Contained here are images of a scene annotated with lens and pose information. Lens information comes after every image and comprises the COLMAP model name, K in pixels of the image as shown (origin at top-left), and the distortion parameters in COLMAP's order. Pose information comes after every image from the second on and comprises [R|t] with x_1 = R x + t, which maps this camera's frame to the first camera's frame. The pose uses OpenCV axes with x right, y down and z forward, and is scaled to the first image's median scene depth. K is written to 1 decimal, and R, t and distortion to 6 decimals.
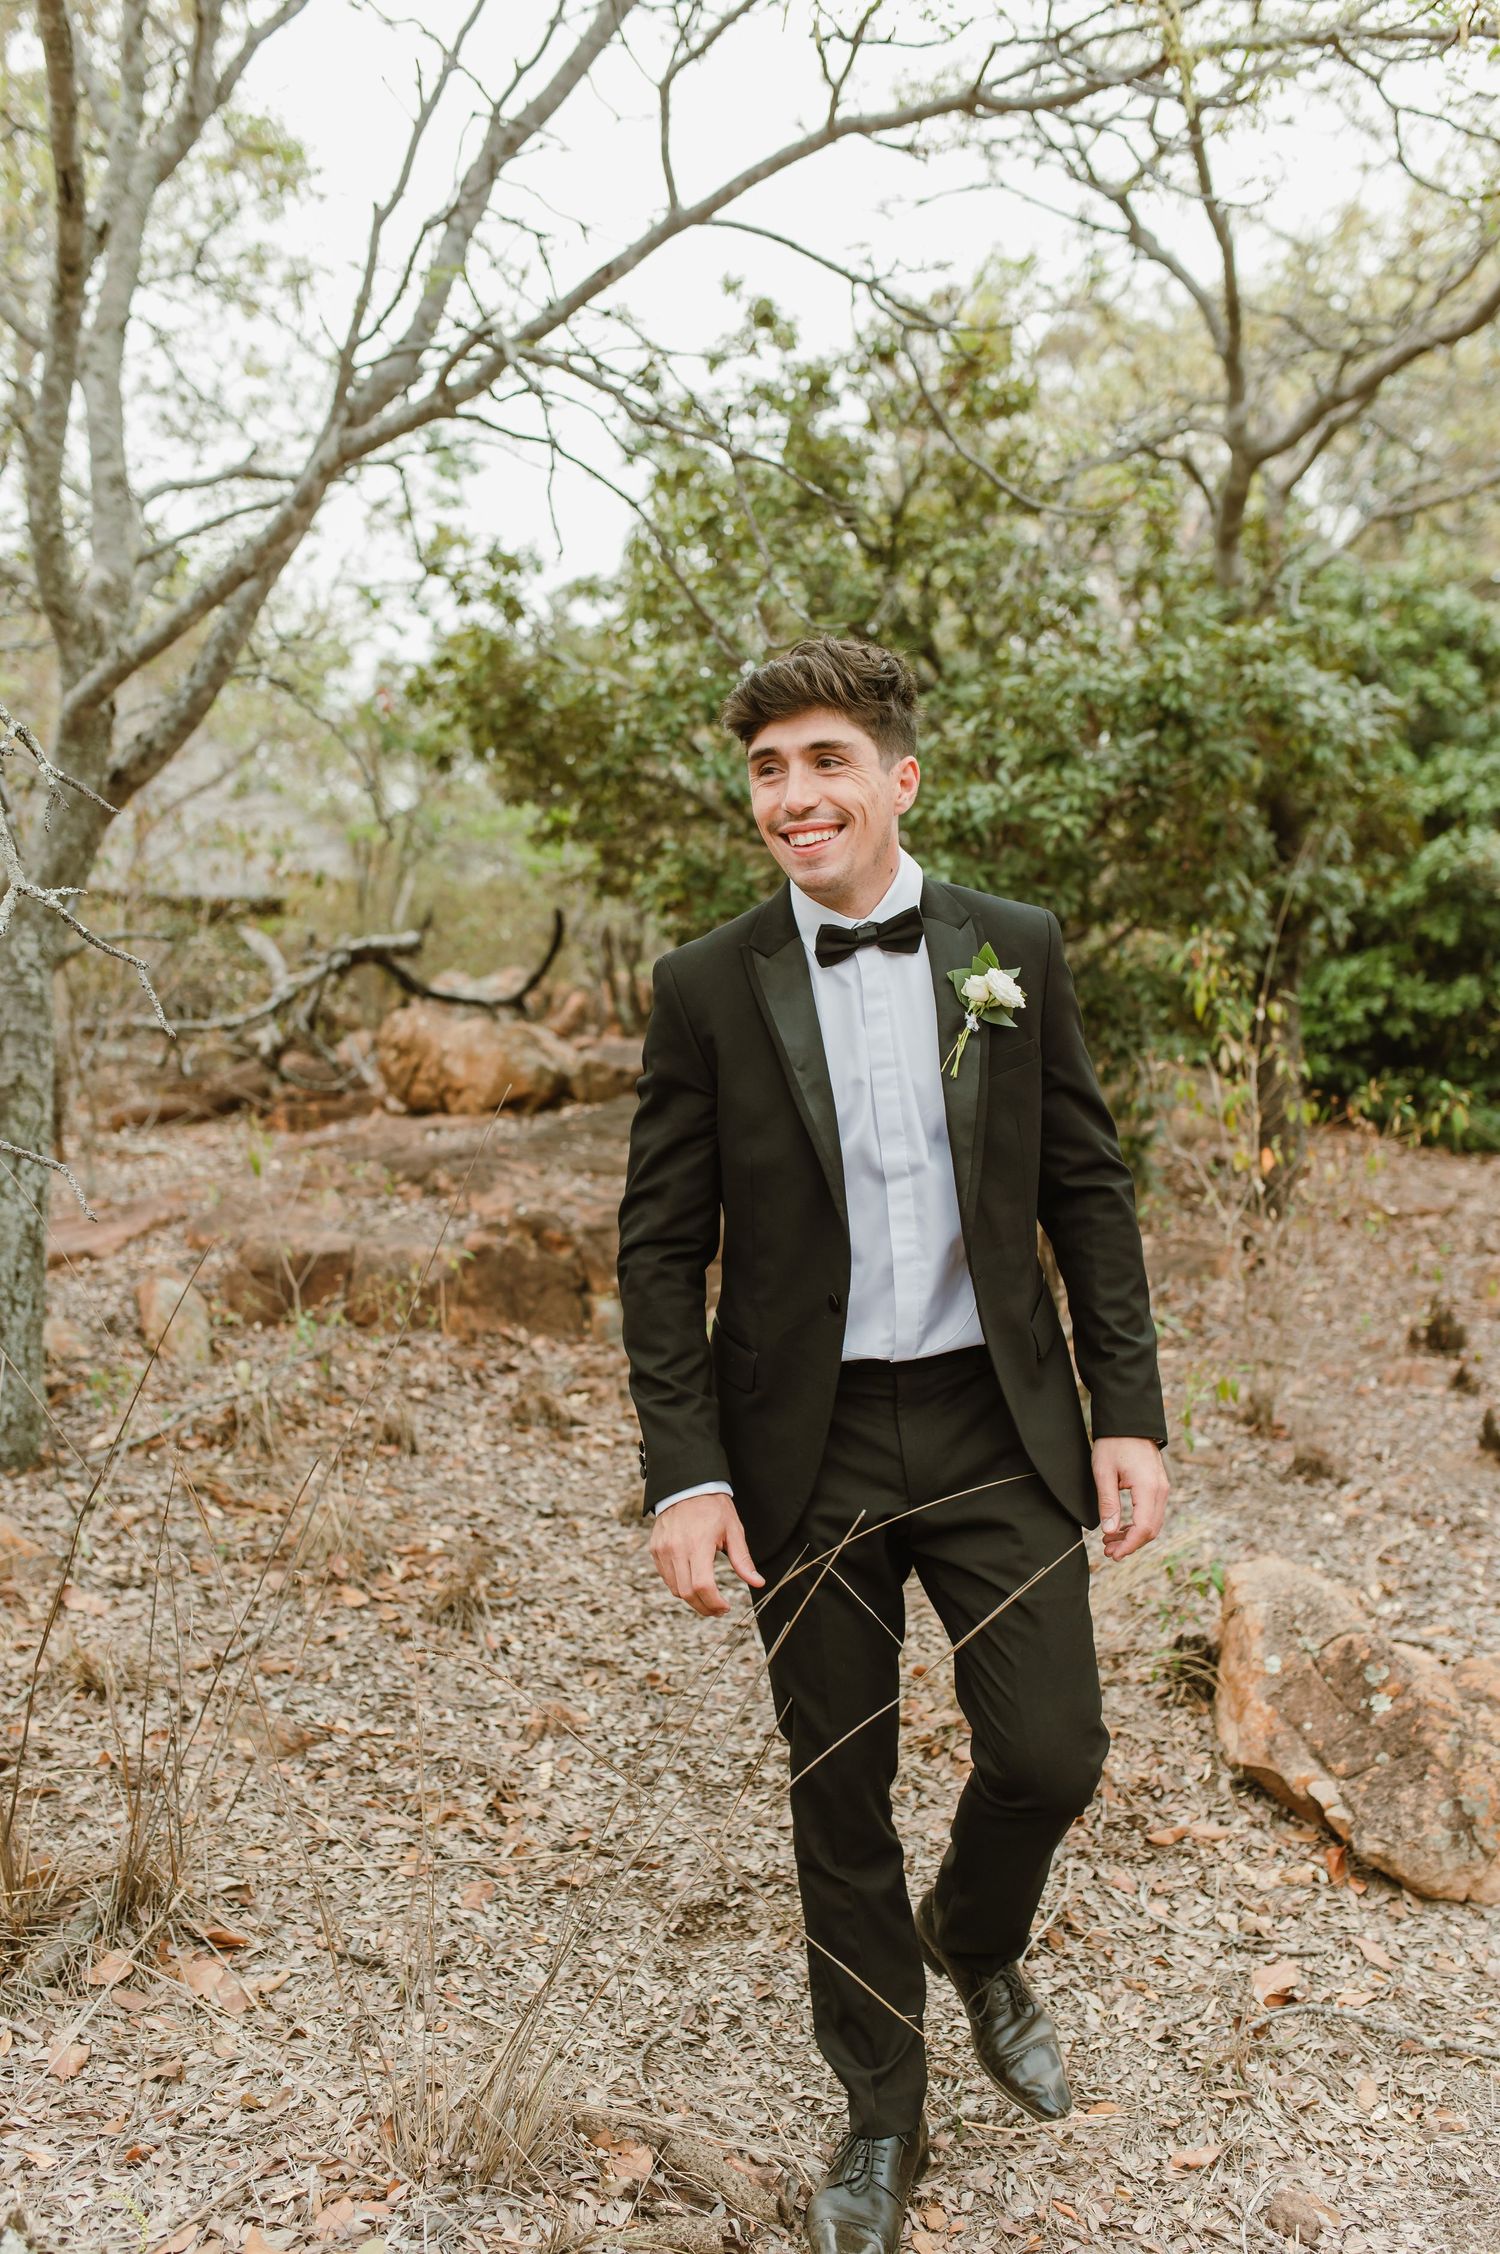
lens RADIAL K [[2165.1, 0, 748.5], [0, 2165.1, 1128.7], [0, 0, 1]] dist [0.032143, 0.000000]
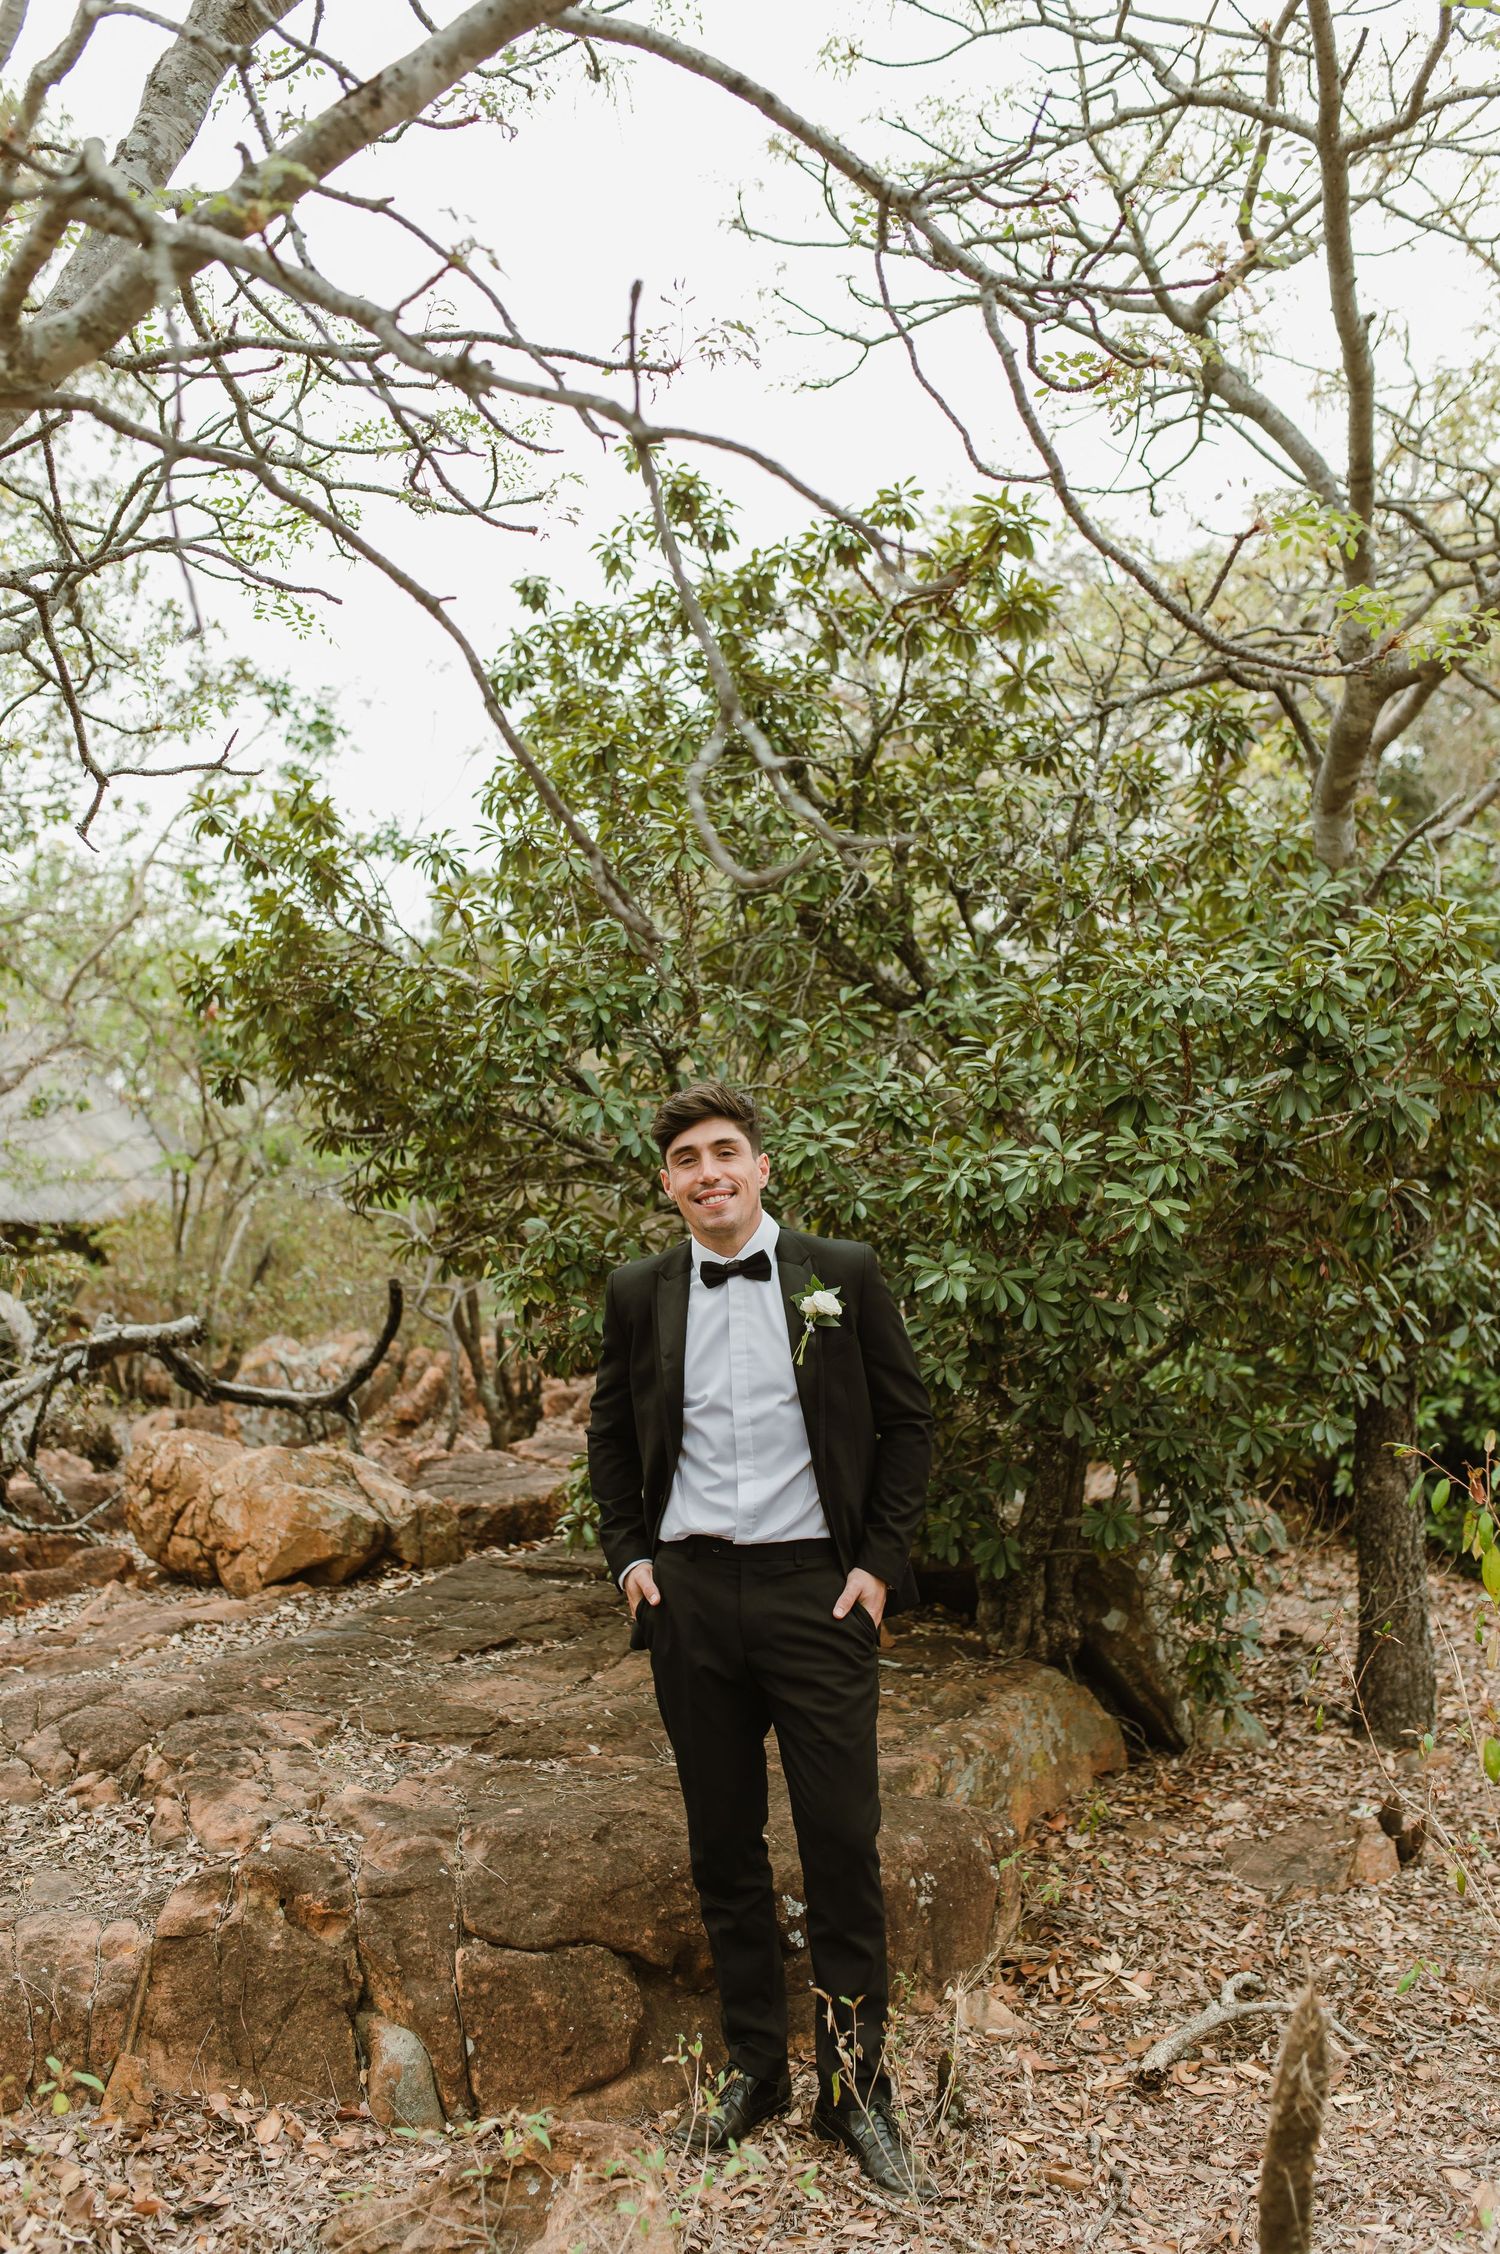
lens RADIAL K [[2165.1, 0, 748.9], [0, 2165.1, 1123.9], [0, 0, 1]] dist [0.032143, 0.000000]
pose [[0.998815, 0.012640, 0.046994, -0.002368], [-0.005818, 0.989767, -0.142572, -0.061002], [-0.048315, 0.142129, 0.988668, 0.306781]]
